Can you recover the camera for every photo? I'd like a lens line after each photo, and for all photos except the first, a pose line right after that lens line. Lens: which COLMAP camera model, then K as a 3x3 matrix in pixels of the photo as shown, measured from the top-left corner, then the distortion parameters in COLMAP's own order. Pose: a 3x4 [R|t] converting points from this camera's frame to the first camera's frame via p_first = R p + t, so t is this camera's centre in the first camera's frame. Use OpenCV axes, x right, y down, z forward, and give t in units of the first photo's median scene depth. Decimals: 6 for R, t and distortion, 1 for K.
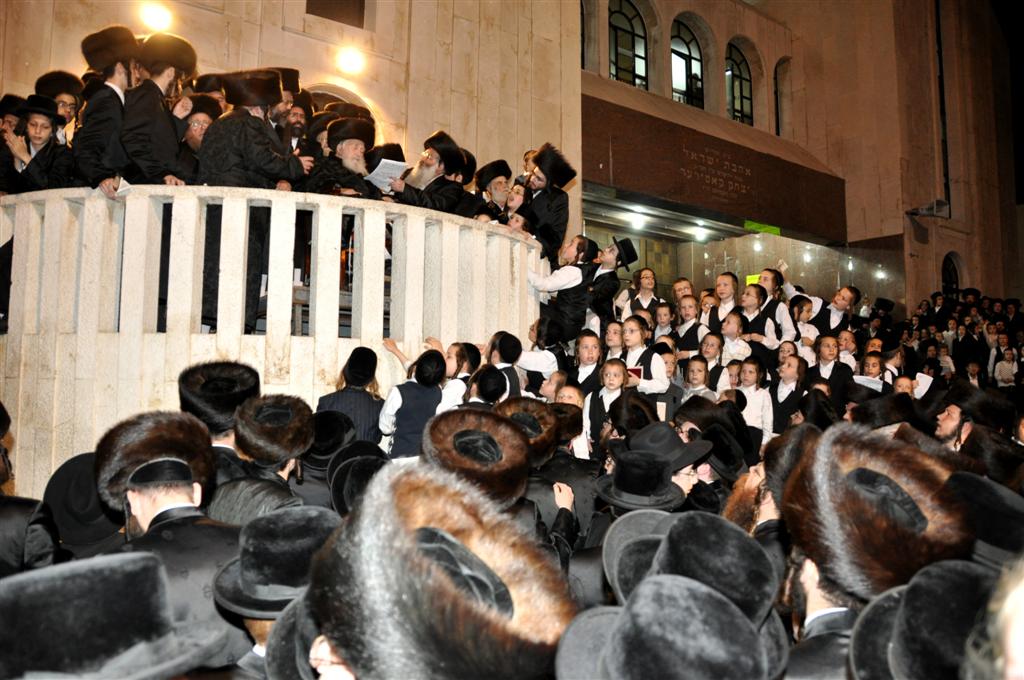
lens RADIAL K [[797.6, 0, 506.1], [0, 797.6, 349.9], [0, 0, 1]] dist [-0.155890, 0.110079]
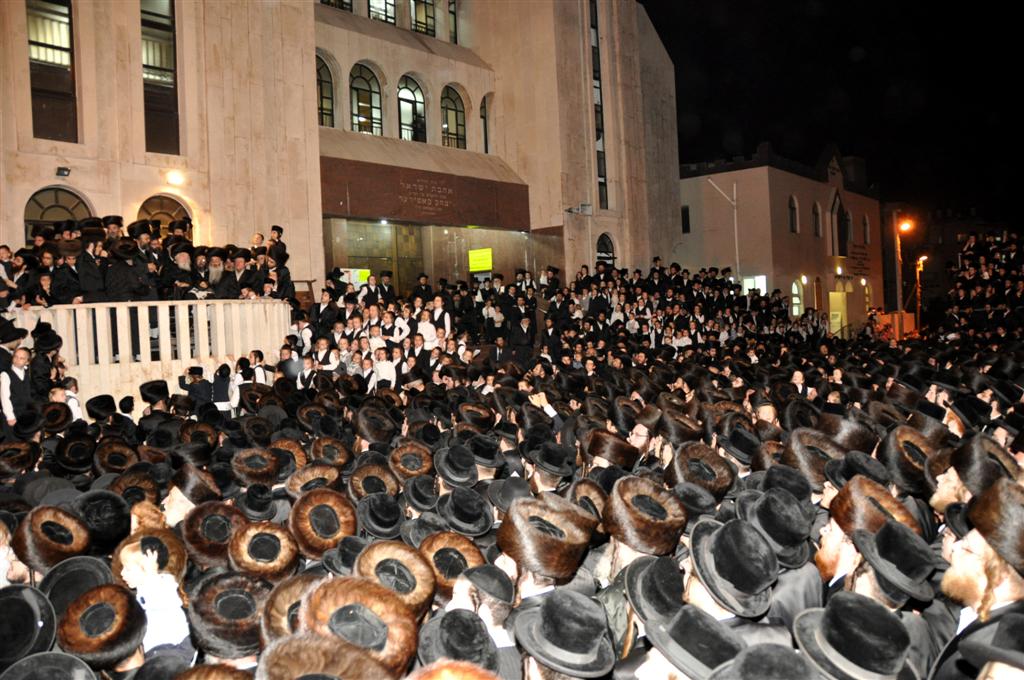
lens RADIAL K [[797.6, 0, 515.2], [0, 797.6, 343.8], [0, 0, 1]] dist [-0.155890, 0.110079]
pose [[0.971320, -0.060371, 0.229985, 0.097266], [0.038860, 0.994531, 0.096945, -0.117229], [-0.234580, -0.085228, 0.968353, -0.716536]]
